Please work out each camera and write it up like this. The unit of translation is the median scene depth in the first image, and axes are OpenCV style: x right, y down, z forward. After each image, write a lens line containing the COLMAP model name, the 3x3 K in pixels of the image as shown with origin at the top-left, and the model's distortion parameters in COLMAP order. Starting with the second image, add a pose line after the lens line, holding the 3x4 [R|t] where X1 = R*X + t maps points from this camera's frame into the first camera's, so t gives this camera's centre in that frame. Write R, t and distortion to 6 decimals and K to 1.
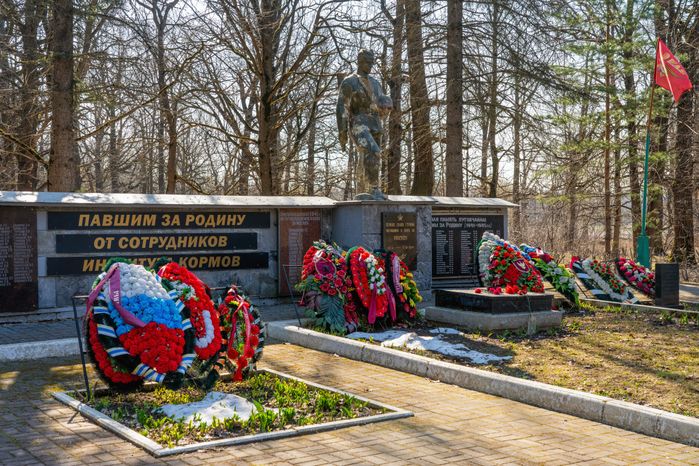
lens RADIAL K [[920.2, 0, 349.5], [0, 920.2, 233.0], [0, 0, 1]] dist [-0.004502, -0.008718]
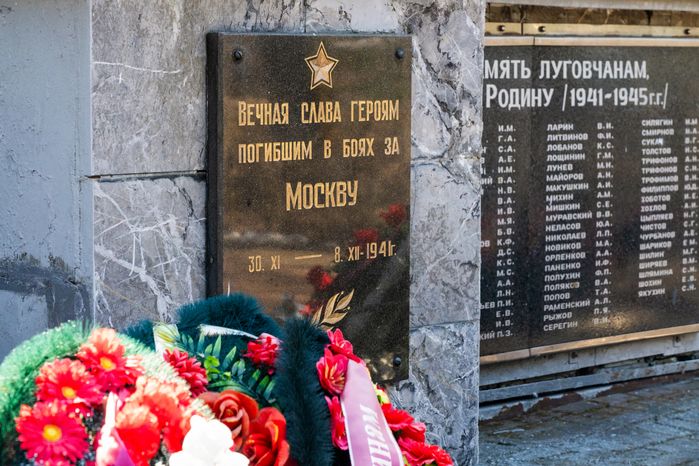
lens RADIAL K [[1971.3, 0, 349.5], [0, 1971.3, 233.0], [0, 0, 1]] dist [-0.010335, -1.383893]
pose [[0.980713, -0.008968, 0.195247, -0.006843], [-0.007781, 0.996363, 0.084850, -0.018358], [-0.195298, -0.084732, 0.977077, 0.713226]]
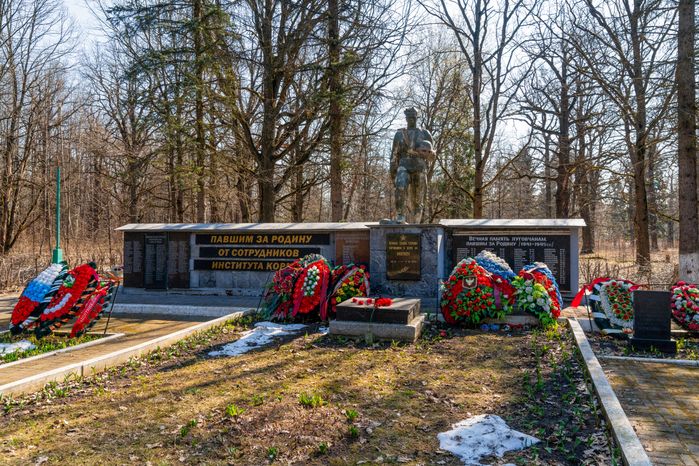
lens RADIAL K [[543.2, 0, 349.5], [0, 543.2, 233.0], [0, 0, 1]] dist [-0.047173, -0.000119]
pose [[0.625681, -0.004764, -0.780064, 0.627846], [-0.010741, 0.999834, -0.014722, -0.012140], [0.780005, 0.017590, 0.625526, 0.513930]]
